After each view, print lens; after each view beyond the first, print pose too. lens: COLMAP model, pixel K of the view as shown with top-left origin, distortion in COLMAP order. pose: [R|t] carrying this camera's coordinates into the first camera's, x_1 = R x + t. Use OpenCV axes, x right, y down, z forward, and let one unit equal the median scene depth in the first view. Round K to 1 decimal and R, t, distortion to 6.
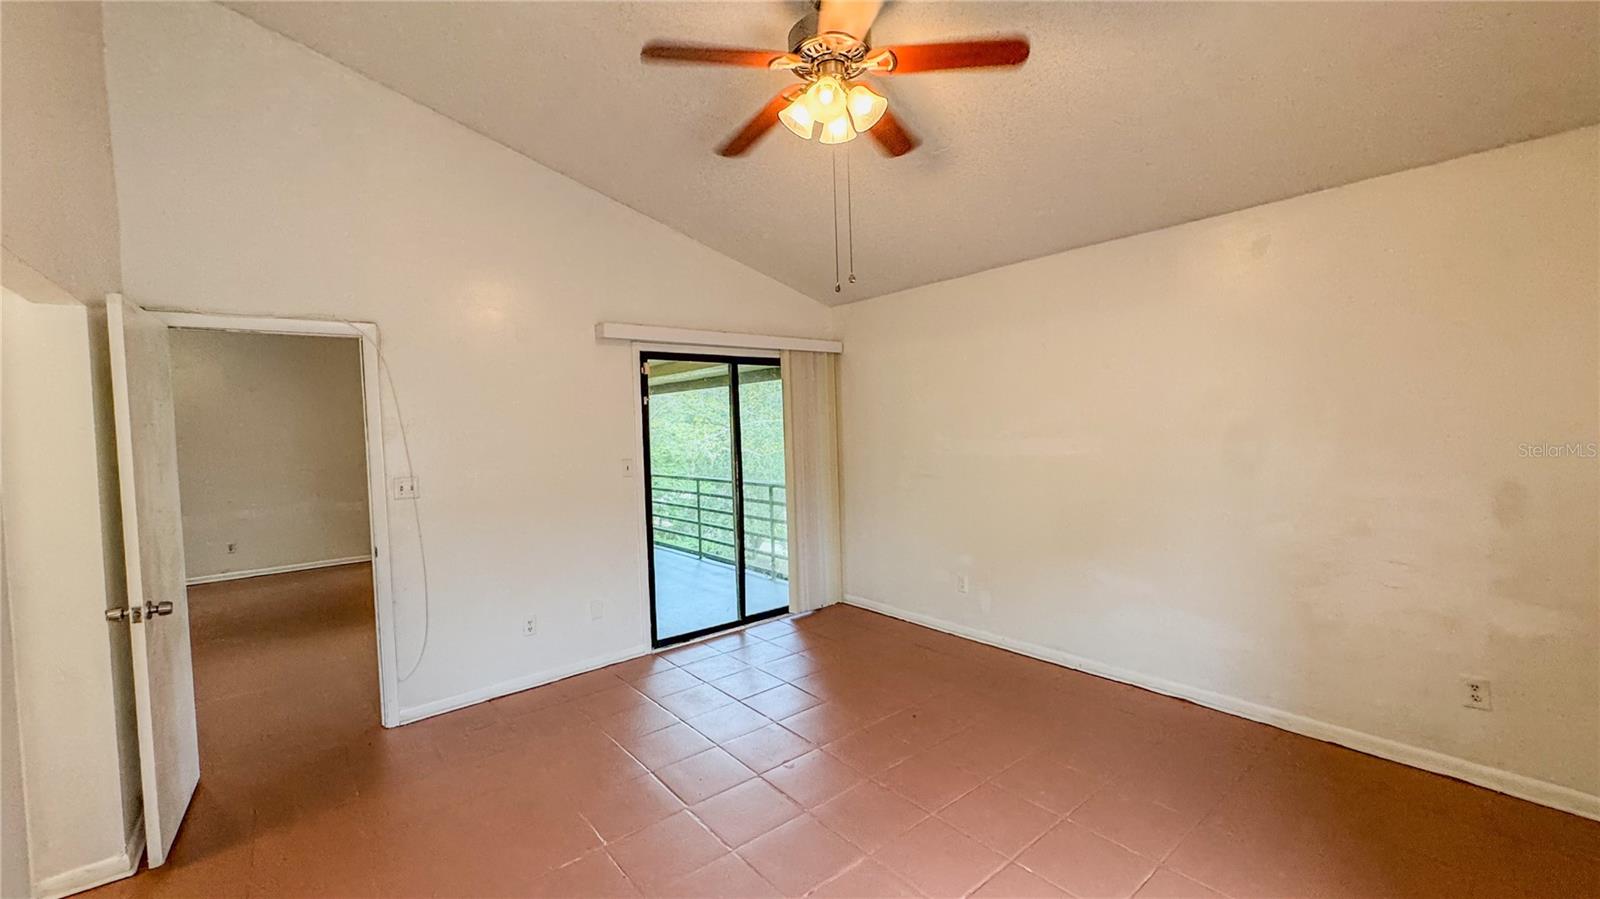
lens RADIAL K [[644.2, 0, 800.0], [0, 644.2, 449.5], [0, 0, 1]] dist [-0.003808, -0.000410]
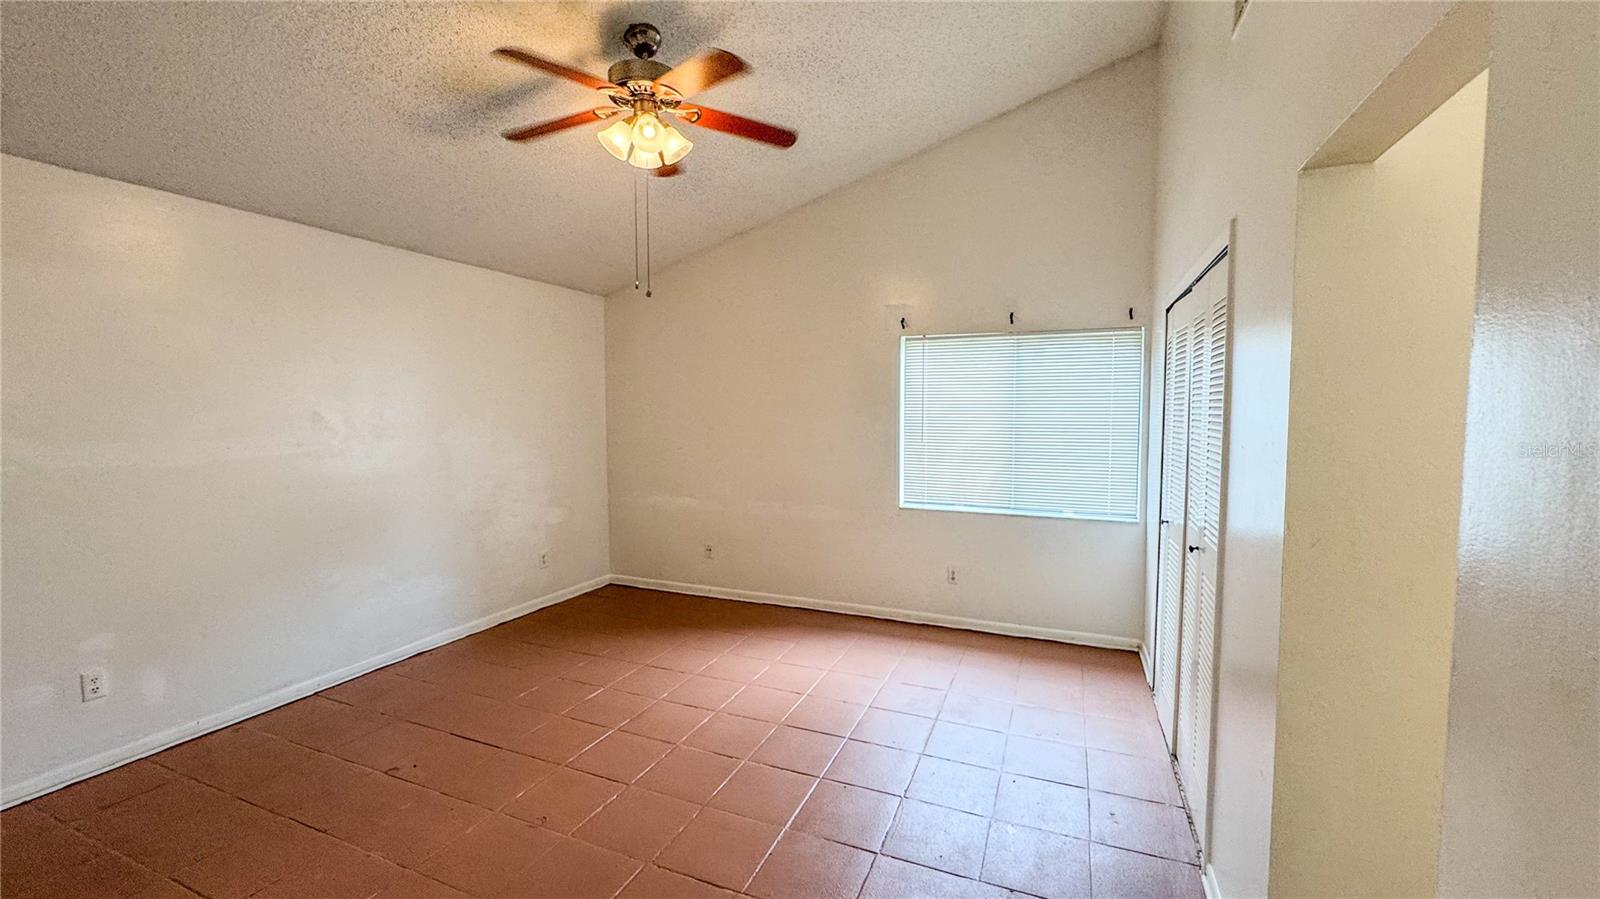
lens RADIAL K [[644.2, 0, 800.0], [0, 644.2, 449.5], [0, 0, 1]] dist [-0.003808, -0.000410]
pose [[-0.454926, -0.028461, 0.890075, -0.936414], [0.052013, 0.996934, 0.058462, -0.022837], [-0.889009, 0.072891, -0.452050, 1.077498]]
